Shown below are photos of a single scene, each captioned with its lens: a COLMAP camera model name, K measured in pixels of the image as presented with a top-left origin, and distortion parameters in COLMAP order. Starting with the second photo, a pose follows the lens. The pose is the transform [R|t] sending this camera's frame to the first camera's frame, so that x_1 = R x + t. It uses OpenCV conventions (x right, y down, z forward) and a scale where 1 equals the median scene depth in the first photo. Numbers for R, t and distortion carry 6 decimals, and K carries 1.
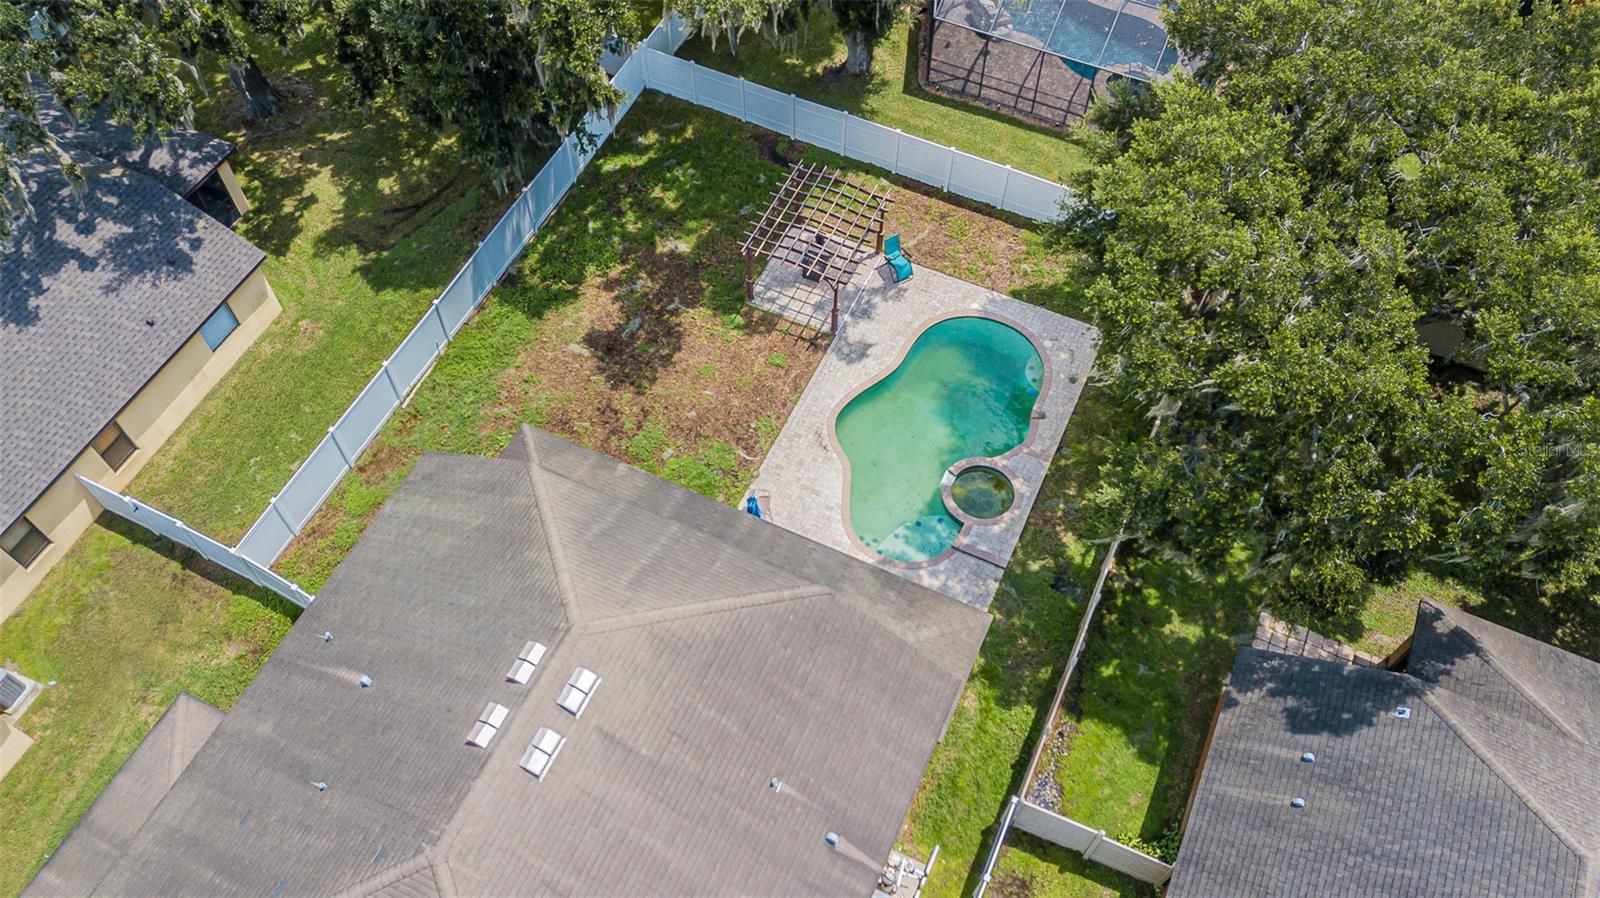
lens RADIAL K [[1197.8, 0, 796.6], [0, 1197.8, 458.9], [0, 0, 1]] dist [0.062911, -0.090288]
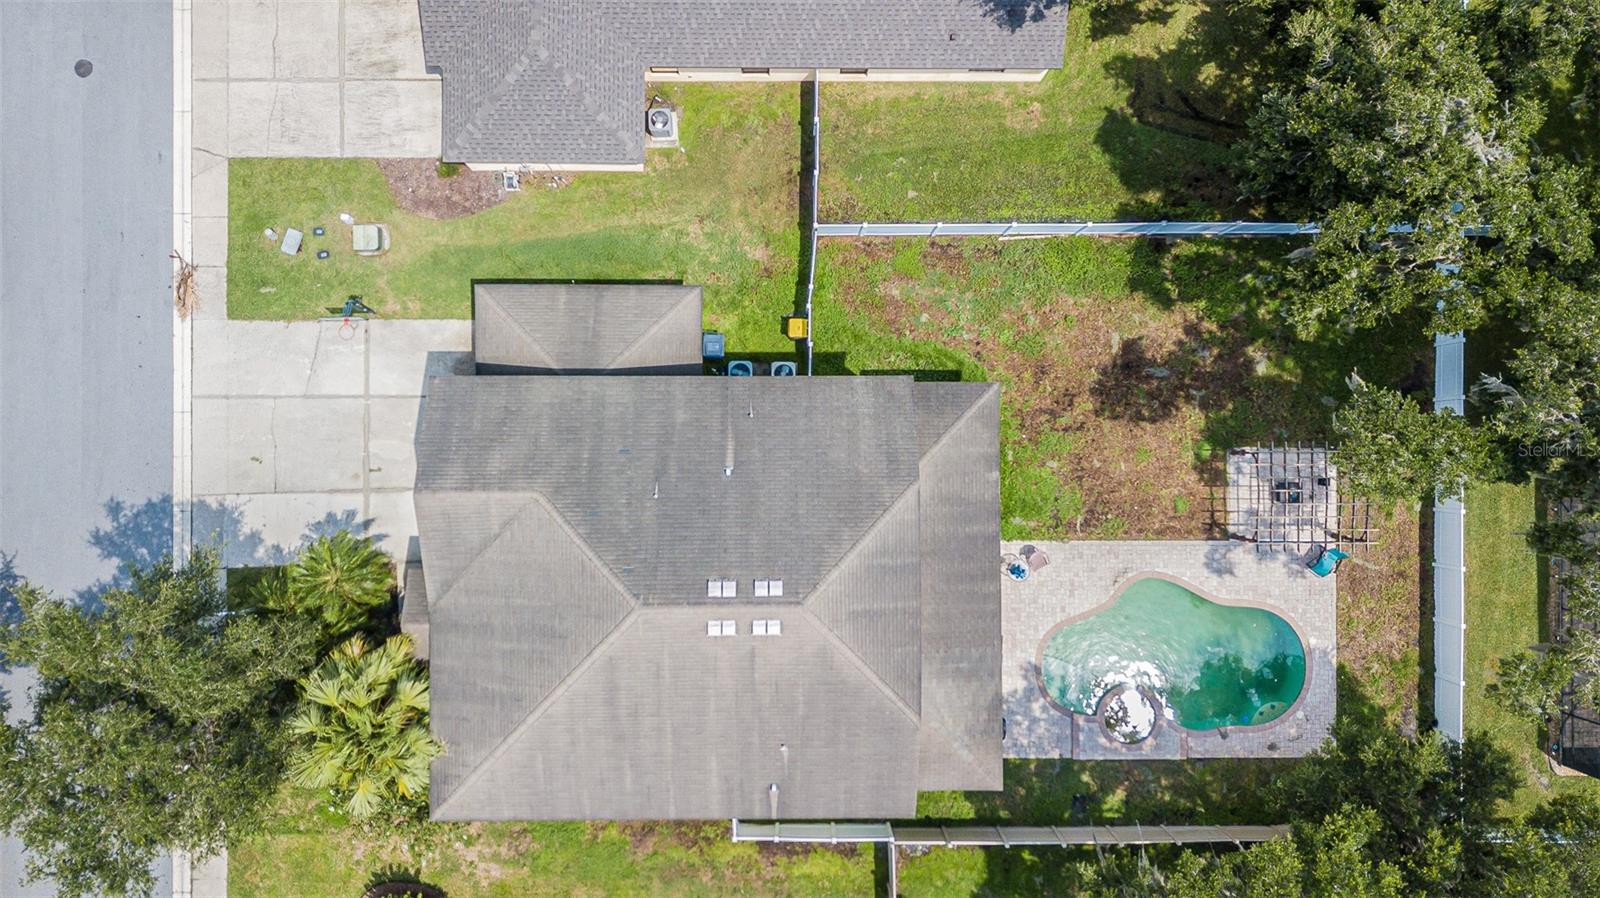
lens RADIAL K [[1231.1, 0, 800.0], [0, 1231.1, 449.0], [0, 0, 1]] dist [0.006468, -0.010904]
pose [[0.426473, 0.904476, -0.006685, -0.209171], [-0.768864, 0.366403, 0.524020, -0.433847], [0.476413, -0.218340, 0.851680, -0.153060]]
